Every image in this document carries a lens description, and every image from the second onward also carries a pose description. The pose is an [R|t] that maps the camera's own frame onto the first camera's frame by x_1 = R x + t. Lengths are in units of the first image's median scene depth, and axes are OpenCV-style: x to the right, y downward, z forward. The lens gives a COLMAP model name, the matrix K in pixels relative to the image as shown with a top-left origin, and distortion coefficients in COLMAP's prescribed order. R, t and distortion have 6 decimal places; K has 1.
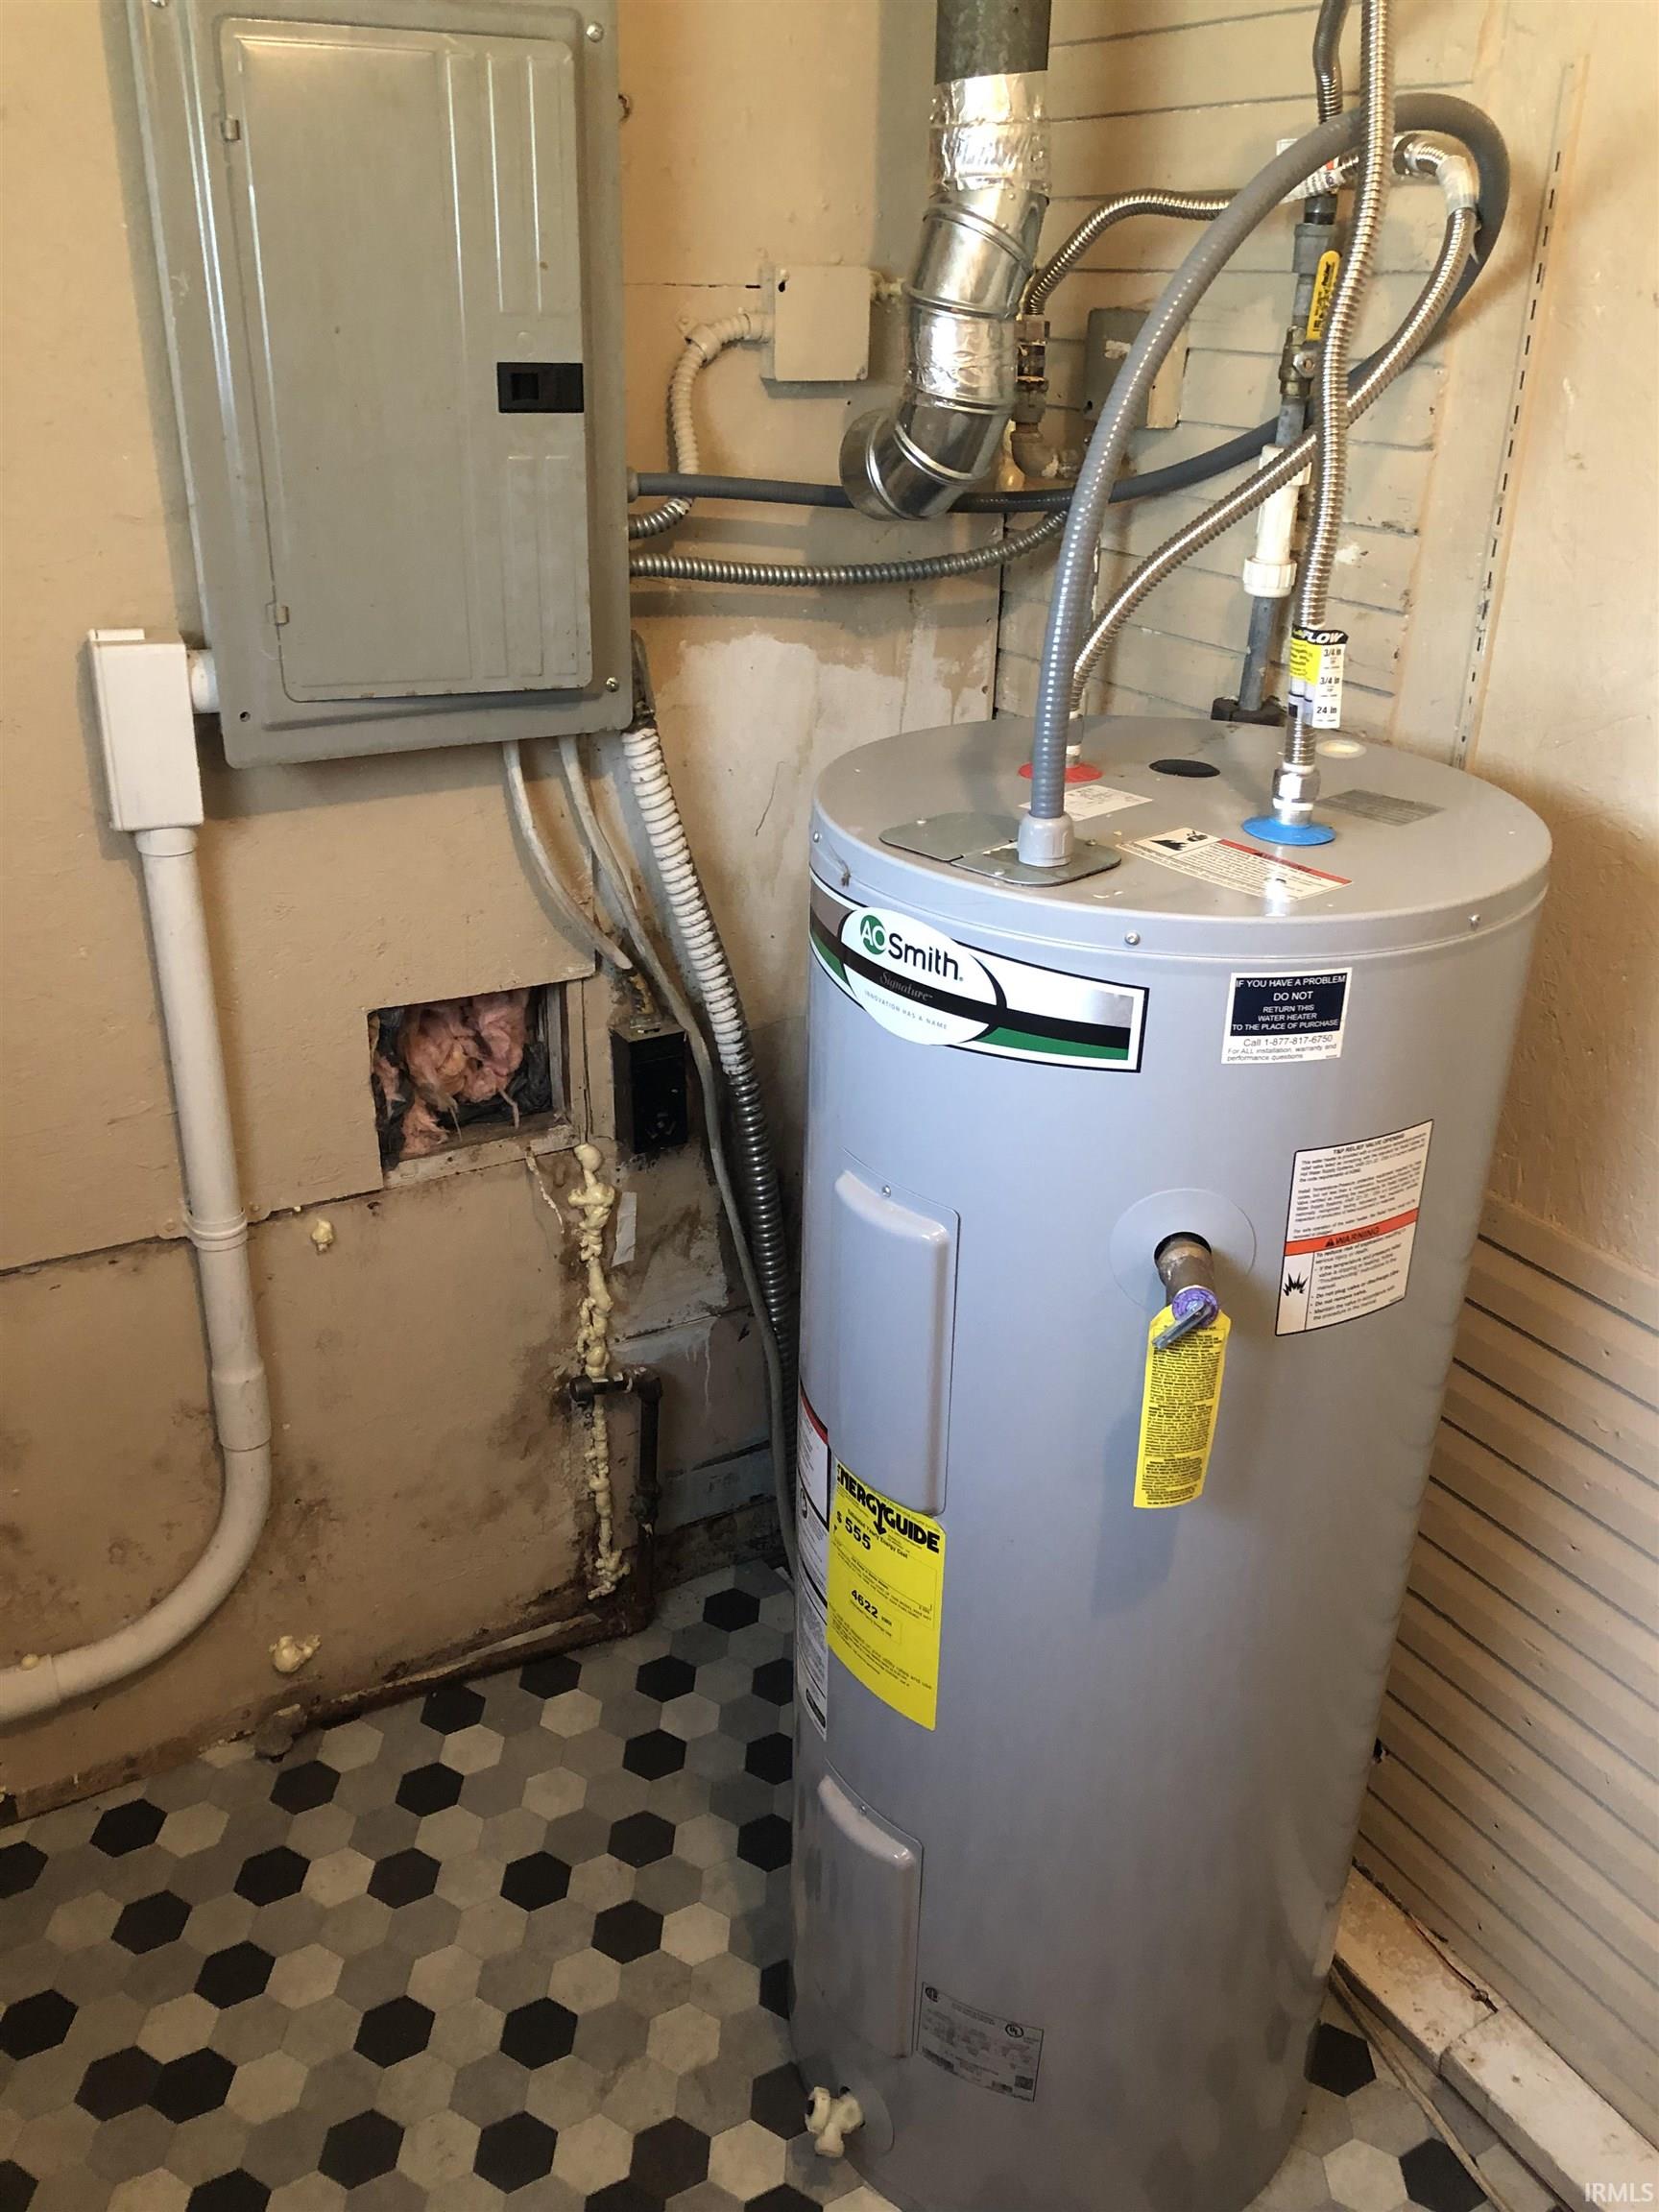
lens RADIAL K [[1786.3, 0, 831.0], [0, 1786.3, 1078.8], [0, 0, 1]] dist [0.026652, -0.003668]
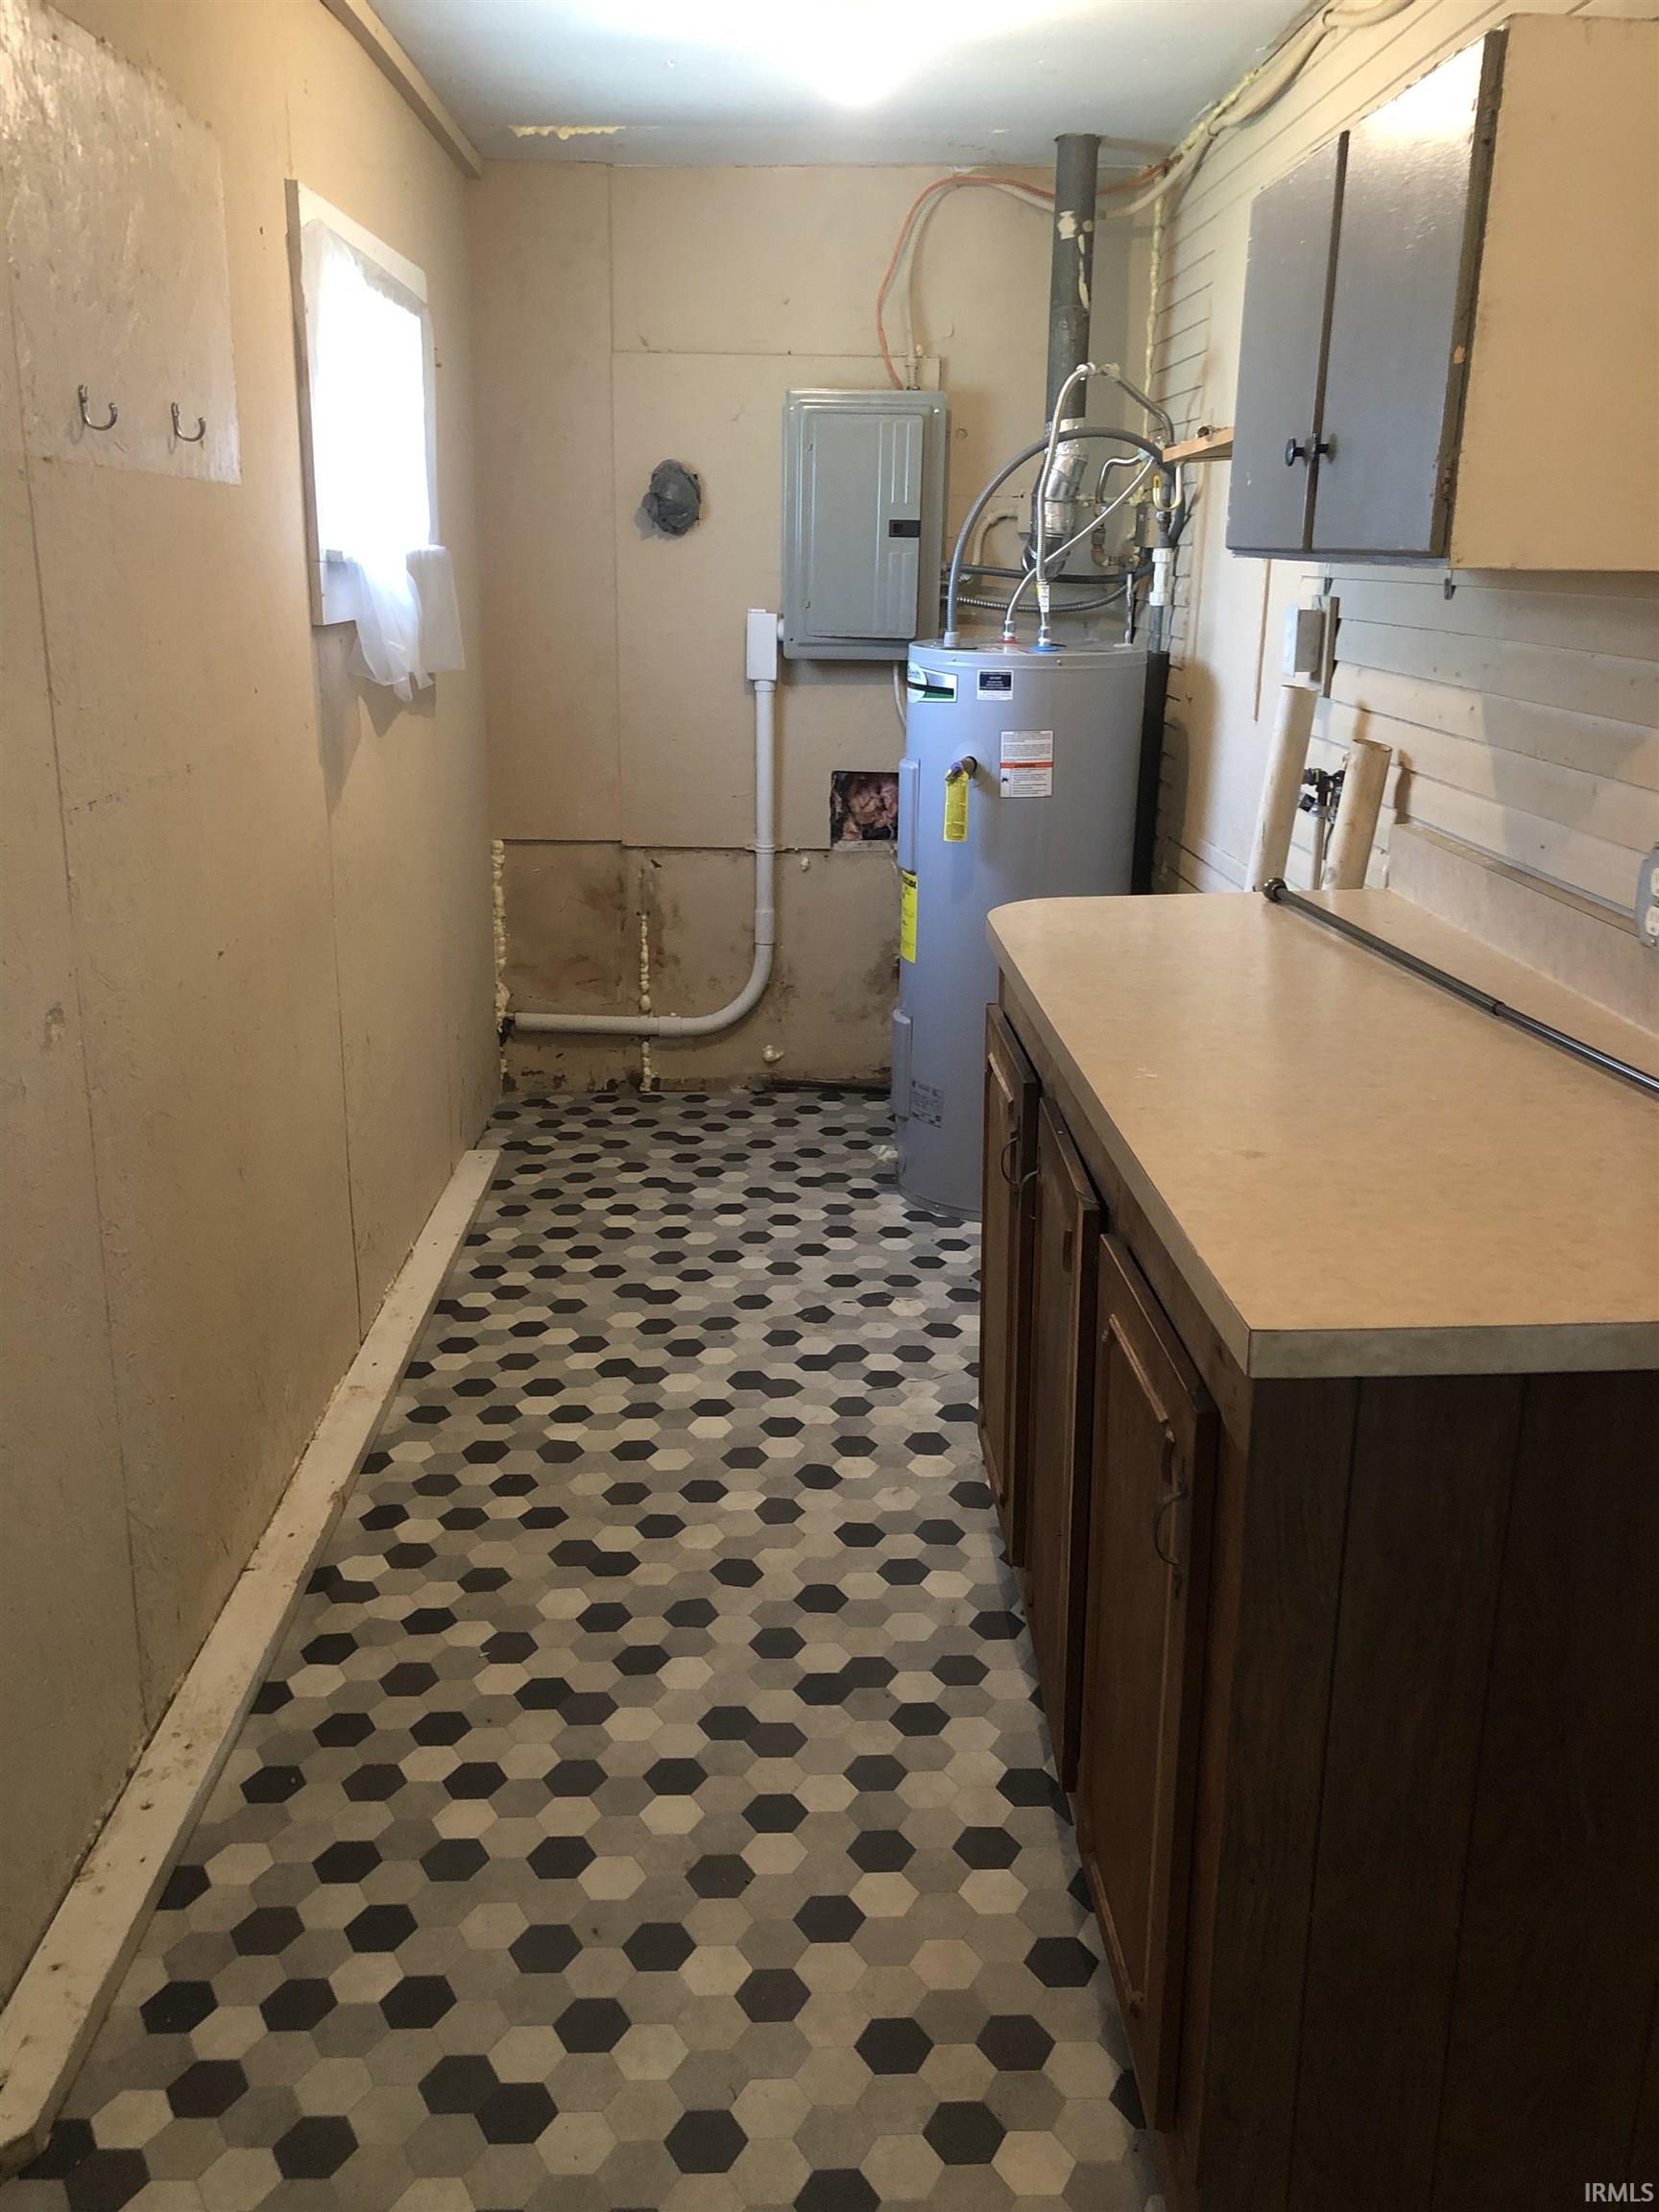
lens RADIAL K [[1784.4, 0, 829.5], [0, 1784.4, 1106.0], [0, 0, 1]] dist [0.003005, 0.005630]
pose [[0.881585, 0.132831, -0.452951, 1.040193], [-0.188712, 0.978746, -0.080269, 0.692195], [0.432662, 0.156241, 0.887915, -1.291991]]
